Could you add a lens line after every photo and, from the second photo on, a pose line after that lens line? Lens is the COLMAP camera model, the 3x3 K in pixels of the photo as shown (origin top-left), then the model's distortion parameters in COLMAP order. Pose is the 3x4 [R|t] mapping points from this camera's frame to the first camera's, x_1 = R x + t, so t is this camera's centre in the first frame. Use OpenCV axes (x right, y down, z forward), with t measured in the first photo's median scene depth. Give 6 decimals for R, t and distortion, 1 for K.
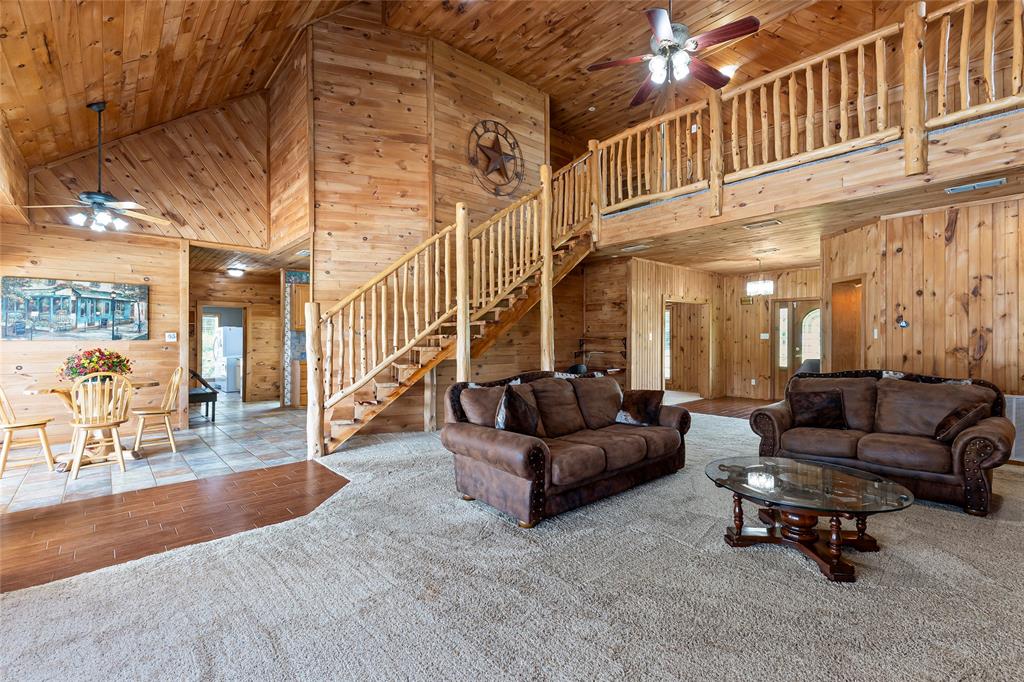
lens RADIAL K [[468.6, 0, 492.3], [0, 468.6, 339.2], [0, 0, 1]] dist [0.004050, -0.001071]
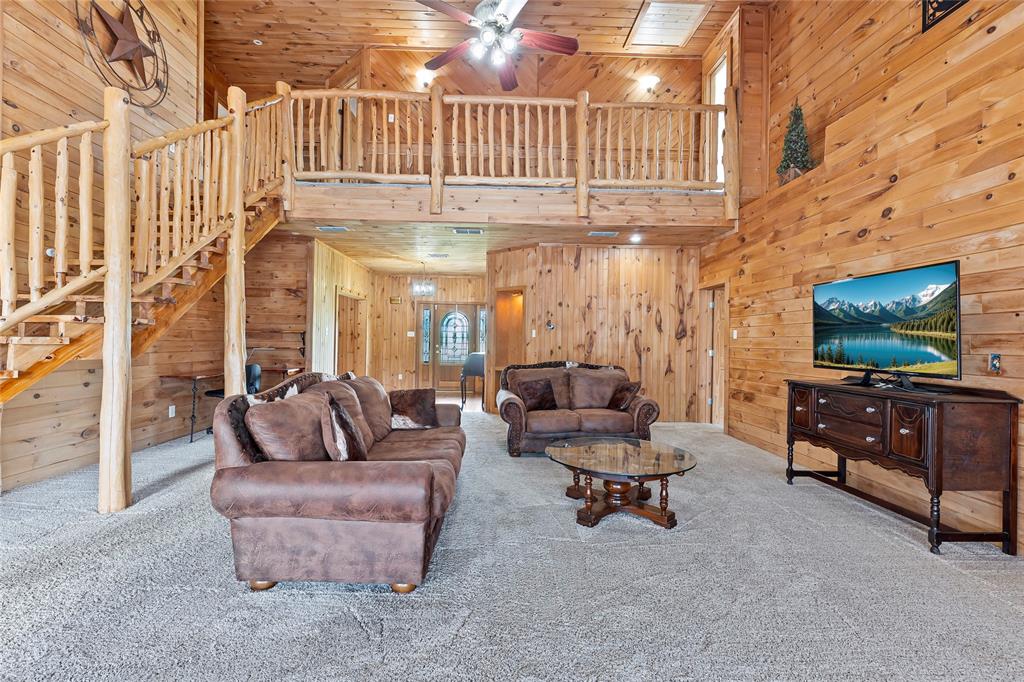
lens RADIAL K [[468.6, 0, 511.1], [0, 468.6, 341.1], [0, 0, 1]] dist [0.004050, -0.001071]
pose [[0.606209, 0.012819, 0.795202, -0.230091], [-0.018752, 0.999823, -0.001822, 0.012366], [-0.795084, -0.013807, 0.606342, 0.256670]]
